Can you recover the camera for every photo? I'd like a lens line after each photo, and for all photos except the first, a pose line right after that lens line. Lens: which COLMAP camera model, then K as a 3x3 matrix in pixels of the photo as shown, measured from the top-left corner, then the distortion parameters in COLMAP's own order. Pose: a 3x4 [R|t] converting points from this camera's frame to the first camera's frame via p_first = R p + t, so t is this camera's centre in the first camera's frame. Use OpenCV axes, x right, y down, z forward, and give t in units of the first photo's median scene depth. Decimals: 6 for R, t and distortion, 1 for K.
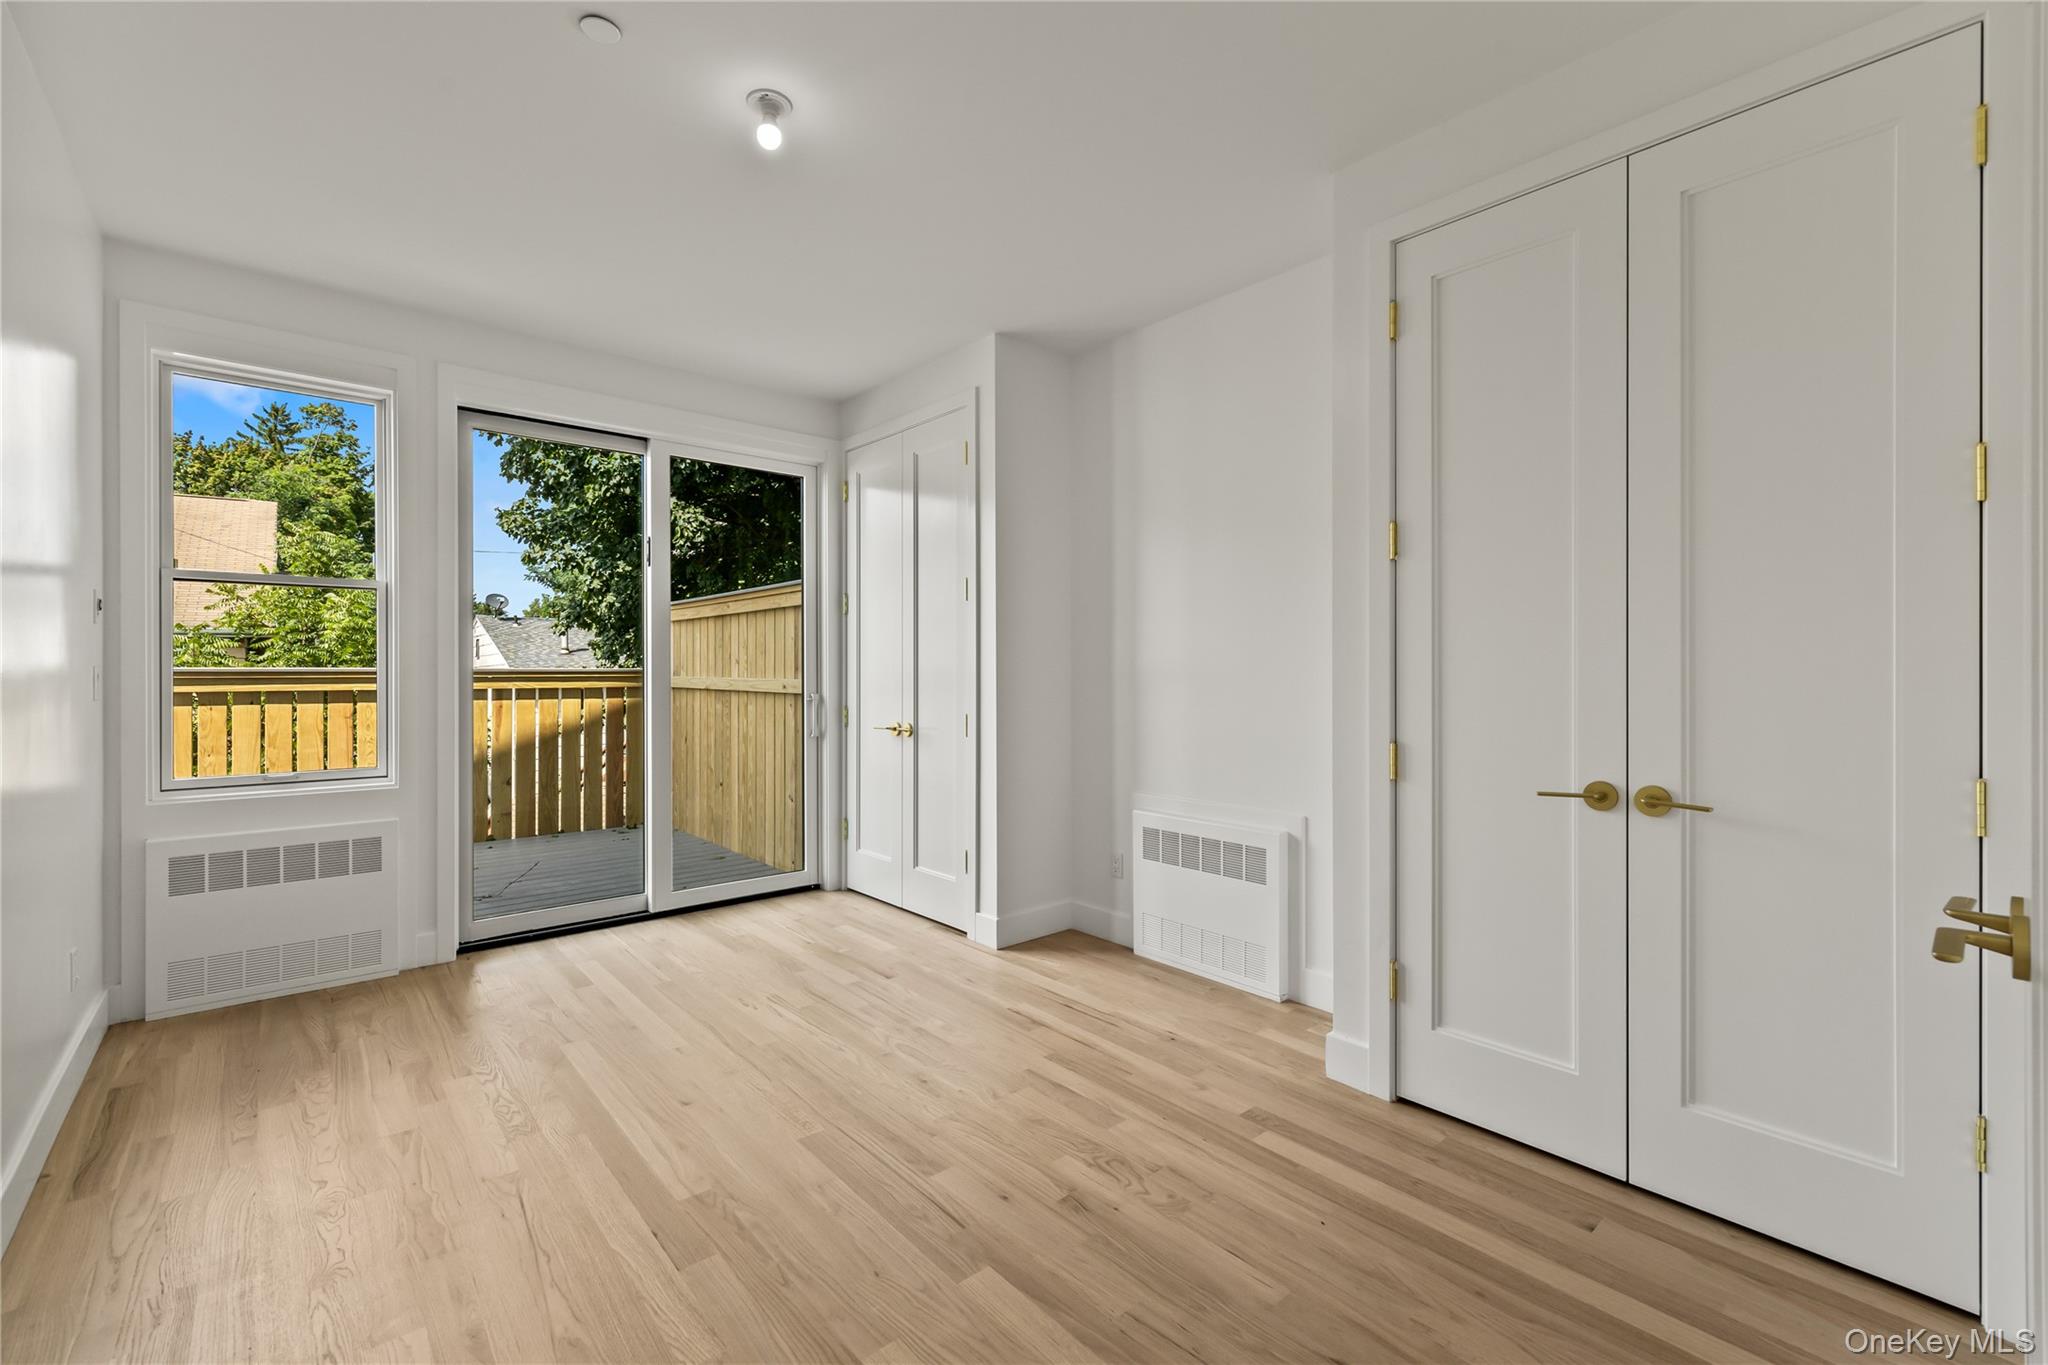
lens RADIAL K [[862.0, 0, 1012.8], [0, 862.0, 670.1], [0, 0, 1]] dist [0.002110, 0.000379]
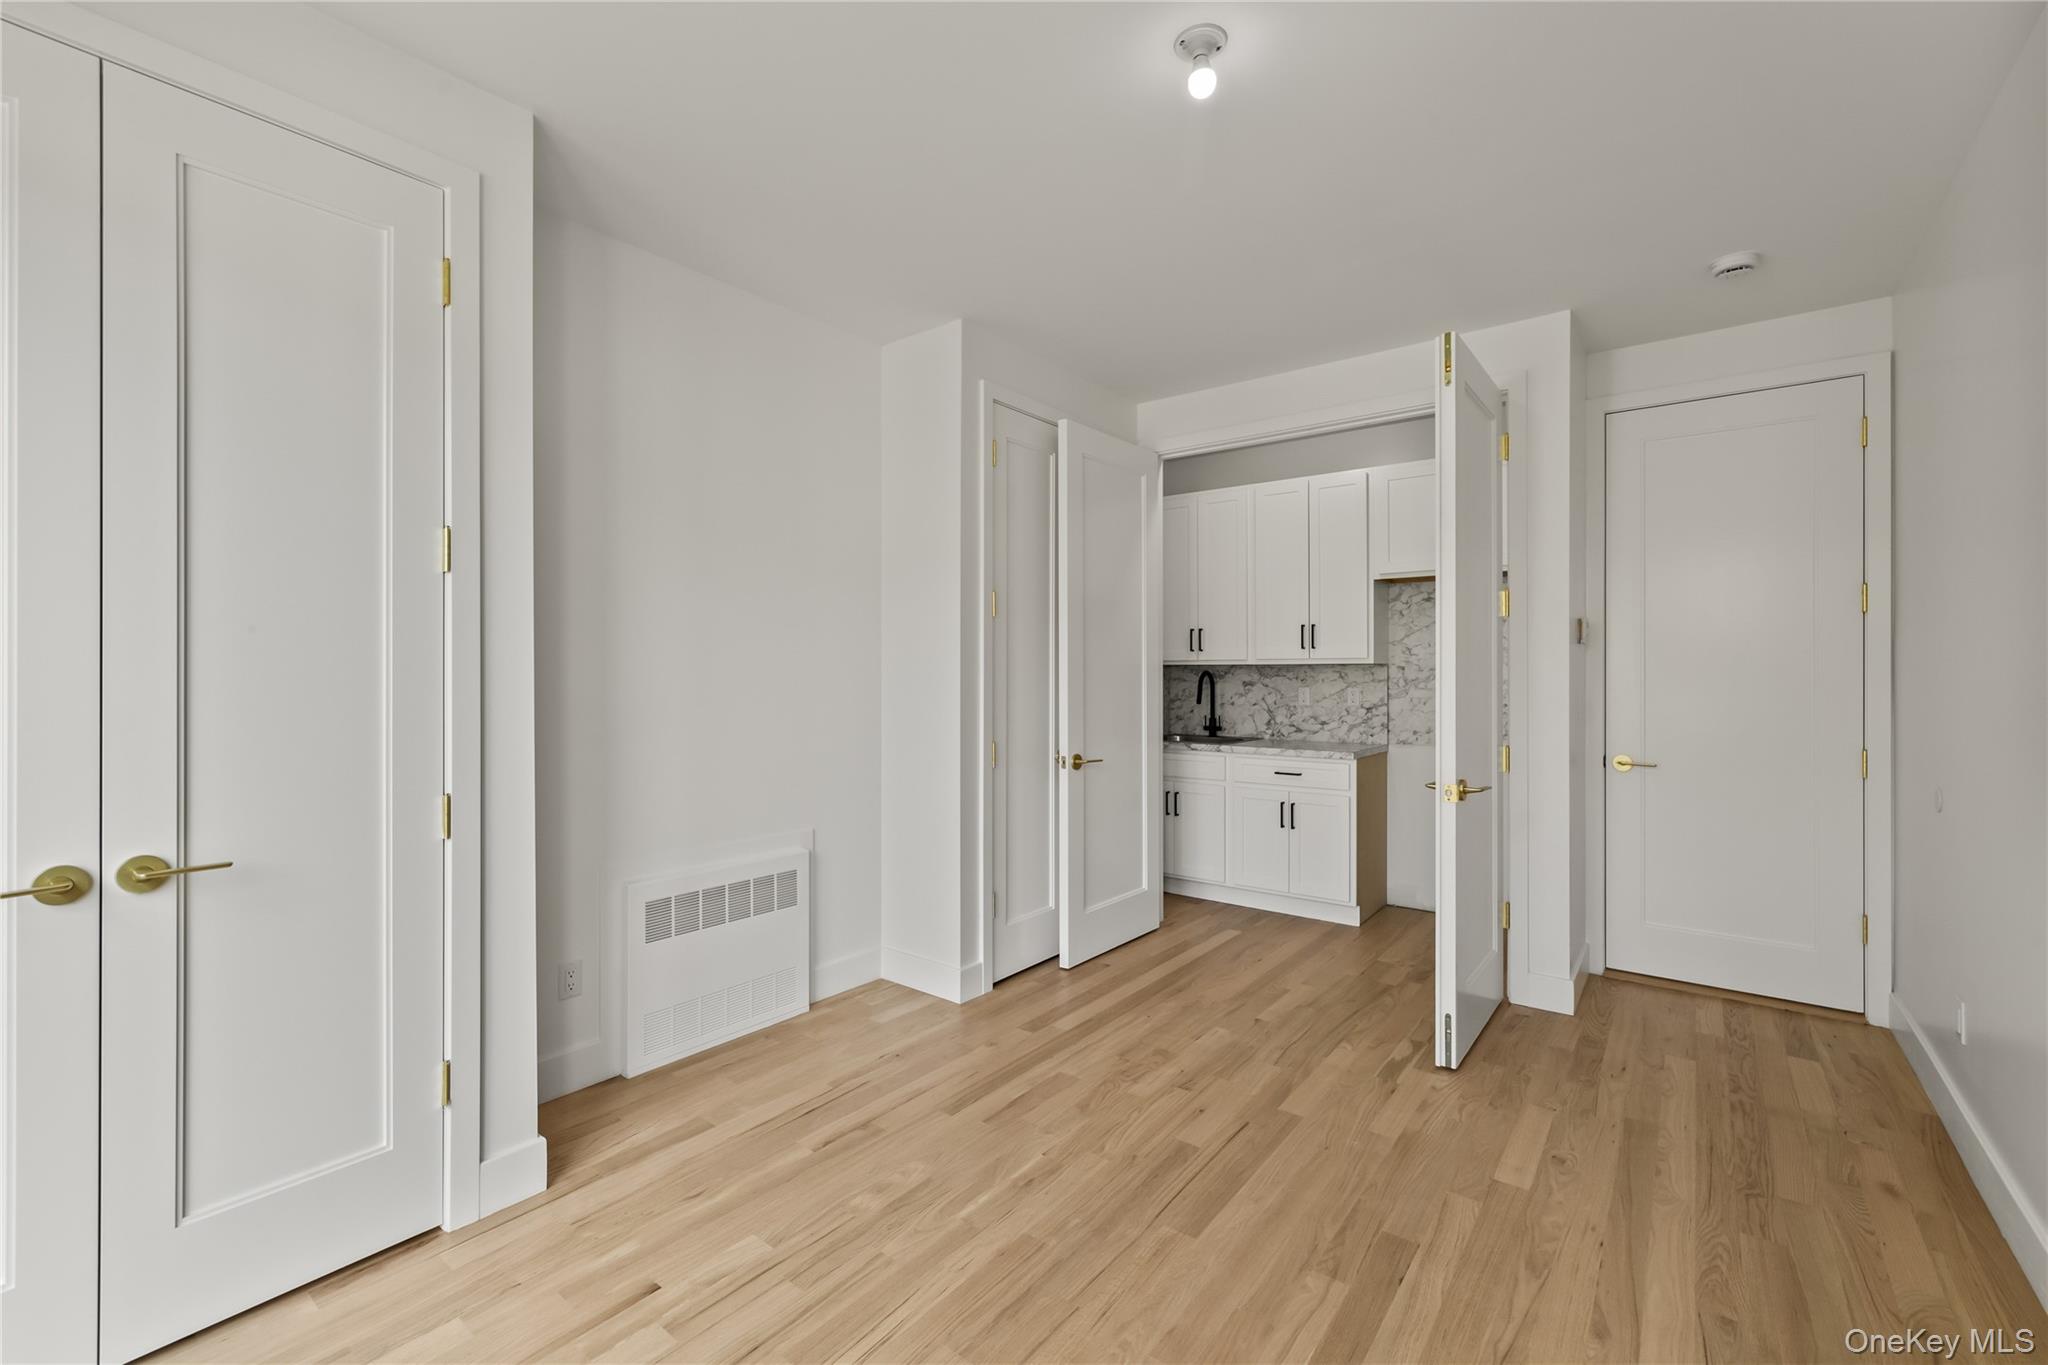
lens RADIAL K [[862.0, 0, 1012.8], [0, 862.0, 670.1], [0, 0, 1]] dist [0.002110, 0.000379]
pose [[-0.187092, 0.002455, 0.982339, -0.912382], [-0.000694, 0.999996, -0.002631, -0.031335], [-0.982342, -0.001174, -0.187090, 1.133200]]
